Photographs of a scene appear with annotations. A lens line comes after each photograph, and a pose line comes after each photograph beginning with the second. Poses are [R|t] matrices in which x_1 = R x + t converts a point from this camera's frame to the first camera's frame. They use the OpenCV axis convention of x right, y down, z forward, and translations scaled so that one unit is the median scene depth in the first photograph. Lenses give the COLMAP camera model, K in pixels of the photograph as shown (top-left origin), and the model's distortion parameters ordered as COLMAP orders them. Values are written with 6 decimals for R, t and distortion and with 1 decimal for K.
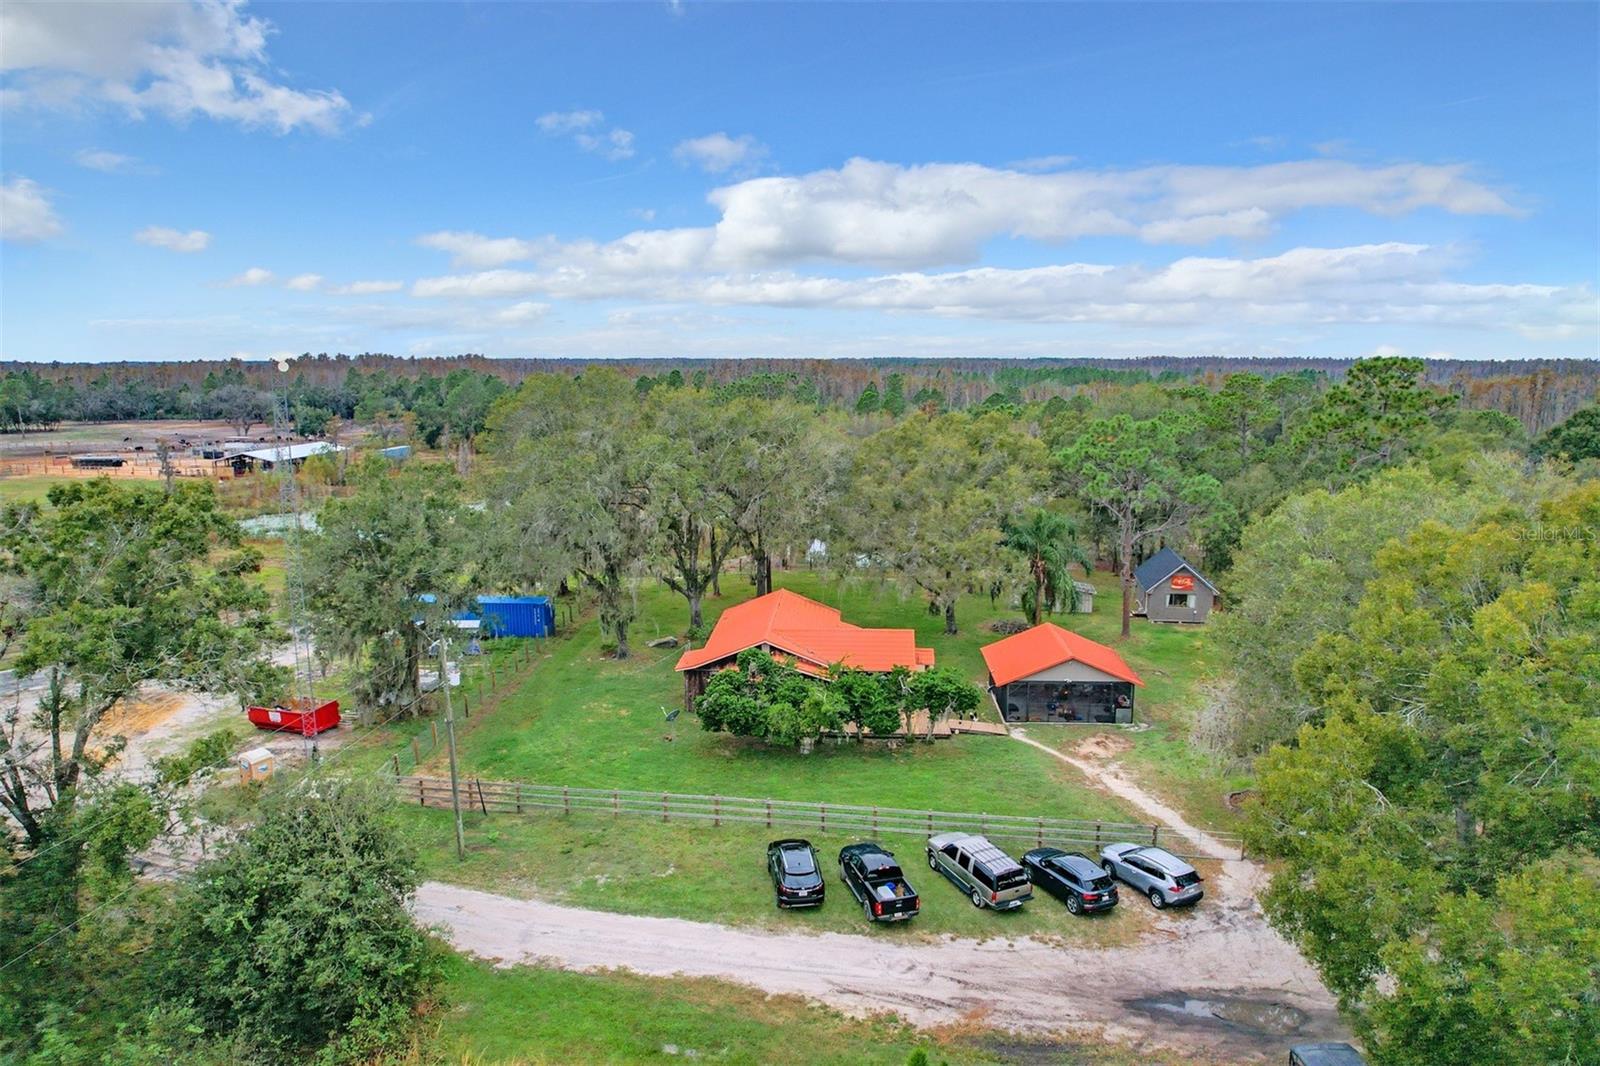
lens RADIAL K [[1026.9, 0, 811.2], [0, 1026.9, 536.9], [0, 0, 1]] dist [-0.082655, 0.078910]
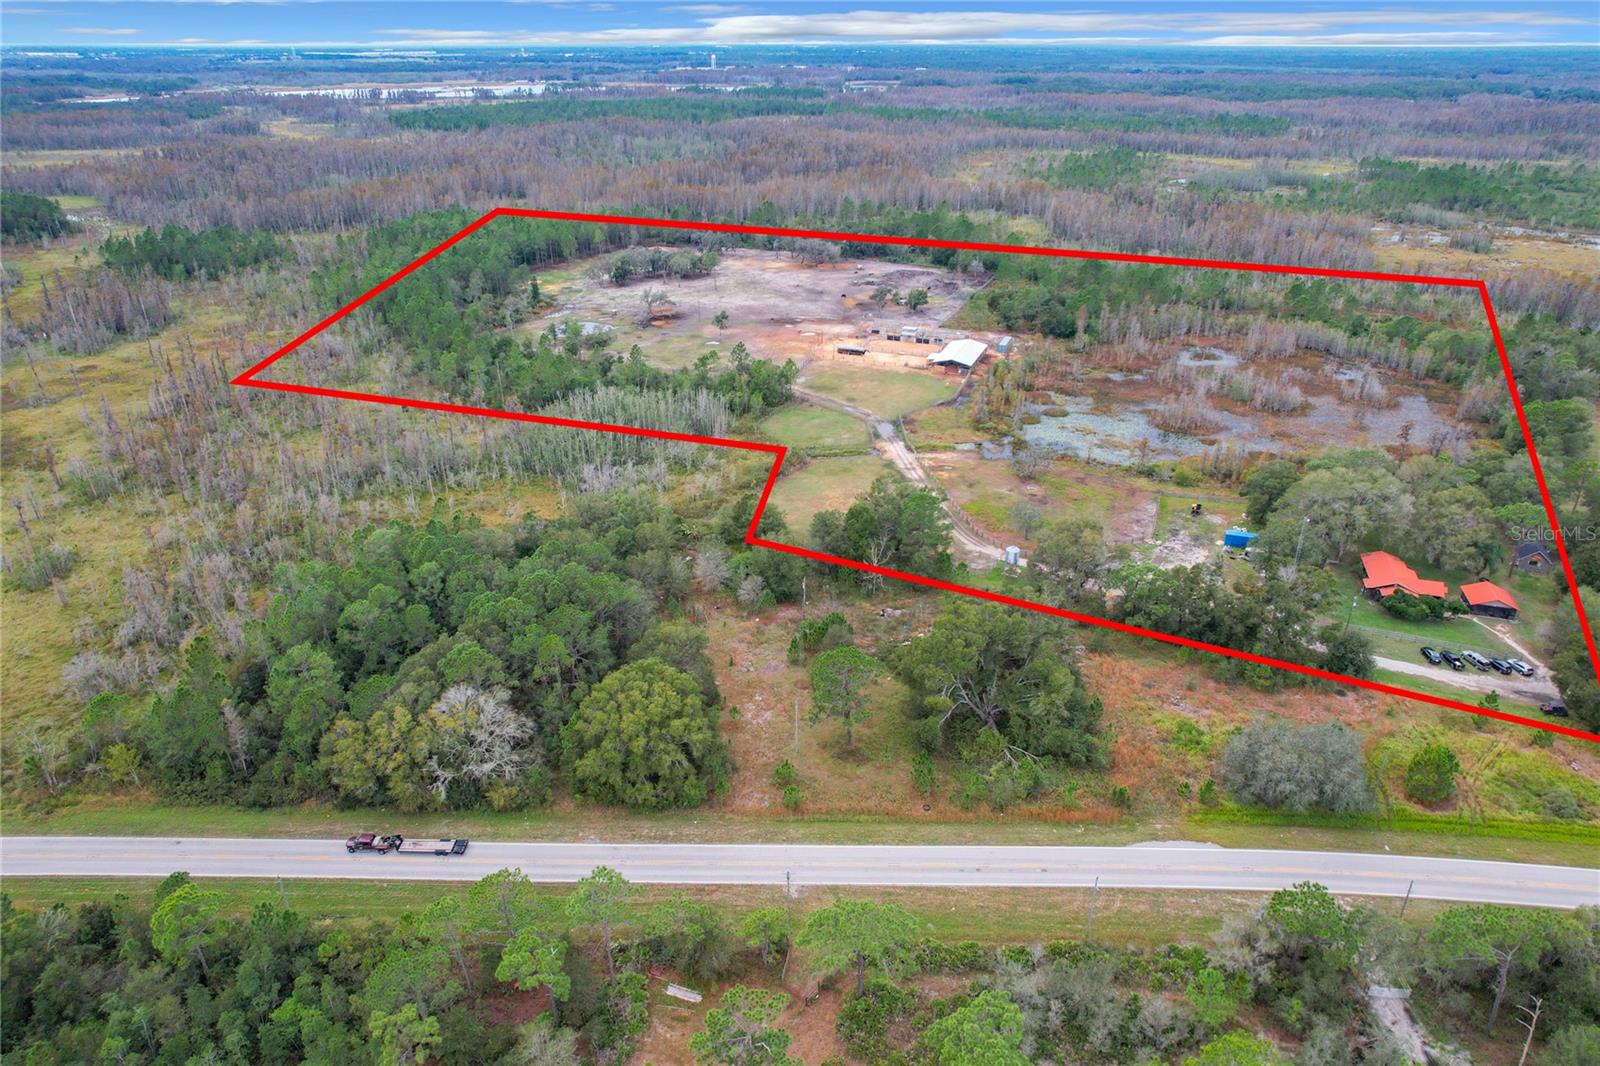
lens RADIAL K [[1011.4, 0, 844.2], [0, 1011.4, 531.6], [0, 0, 1]] dist [-0.063186, 0.072972]
pose [[0.973160, 0.107538, -0.203459, -1.663899], [-0.047554, 0.958991, 0.279419, -1.271406], [0.225164, -0.262244, 0.938365, -3.485047]]
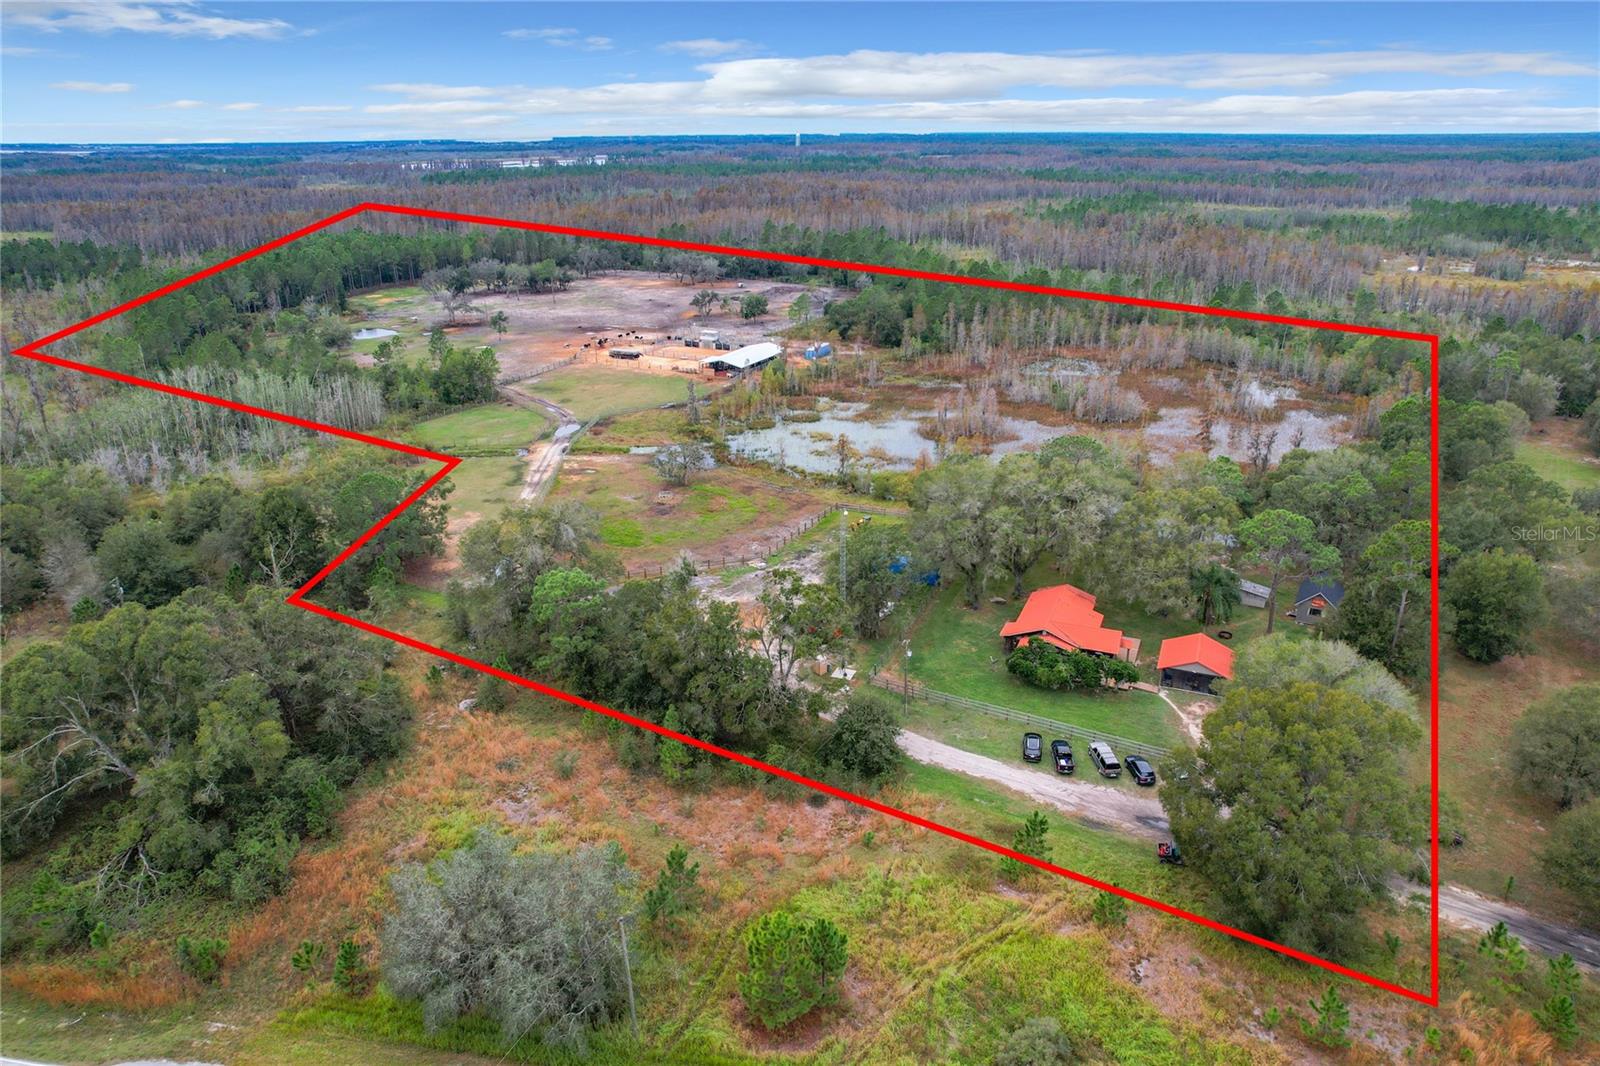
lens RADIAL K [[1026.9, 0, 811.2], [0, 1026.9, 536.9], [0, 0, 1]] dist [-0.082655, 0.078910]
pose [[0.937264, 0.122829, -0.326264, 0.234209], [-0.053792, 0.975622, 0.212763, -0.702404], [0.344444, -0.181864, 0.921023, -1.461490]]
